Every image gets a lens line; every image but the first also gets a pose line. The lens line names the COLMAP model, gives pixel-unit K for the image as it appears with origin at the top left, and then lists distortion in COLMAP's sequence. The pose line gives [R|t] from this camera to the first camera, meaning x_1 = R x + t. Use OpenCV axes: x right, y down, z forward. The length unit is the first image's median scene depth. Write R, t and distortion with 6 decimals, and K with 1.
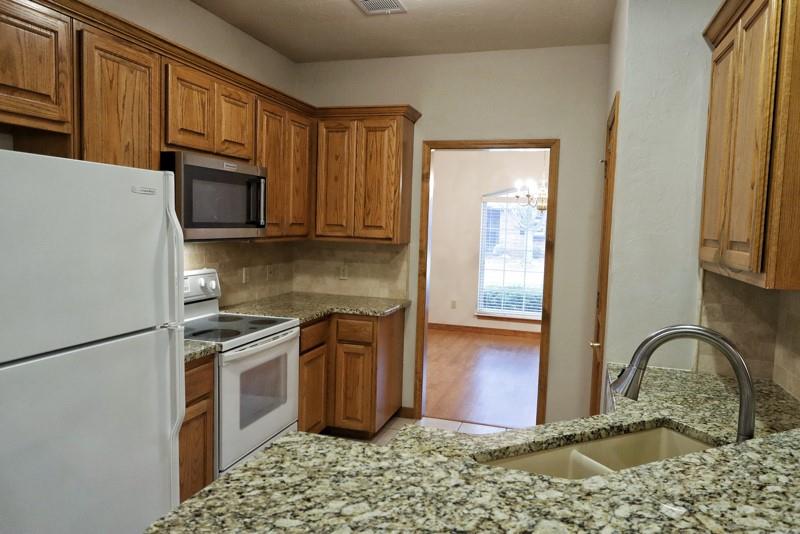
lens RADIAL K [[571.7, 0, 400.0], [0, 571.7, 267.0], [0, 0, 1]] dist [0.006624, 0.002609]
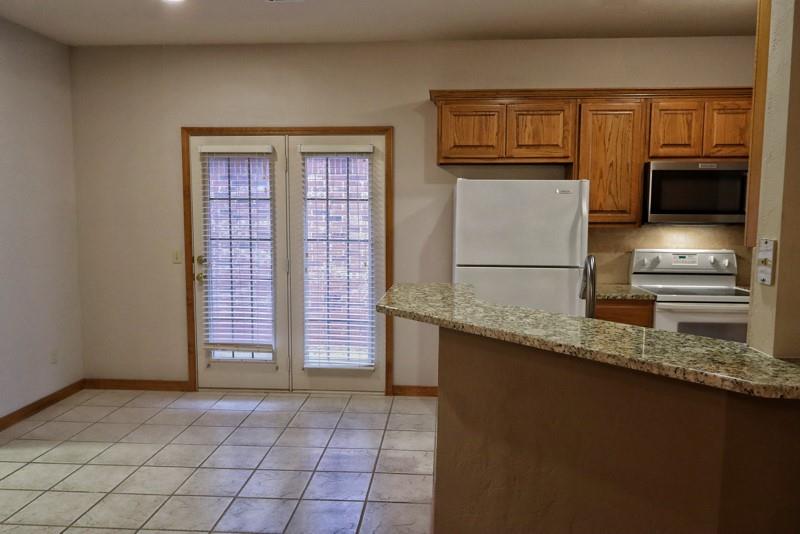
lens RADIAL K [[610.0, 0, 400.0], [0, 610.0, 267.0], [0, 0, 1]] dist [0.000636, -0.002406]
pose [[0.221770, 0.059602, -0.973276, 0.914347], [-0.073229, 0.996330, 0.044328, 0.040399], [0.972345, 0.061441, 0.225320, 0.038593]]
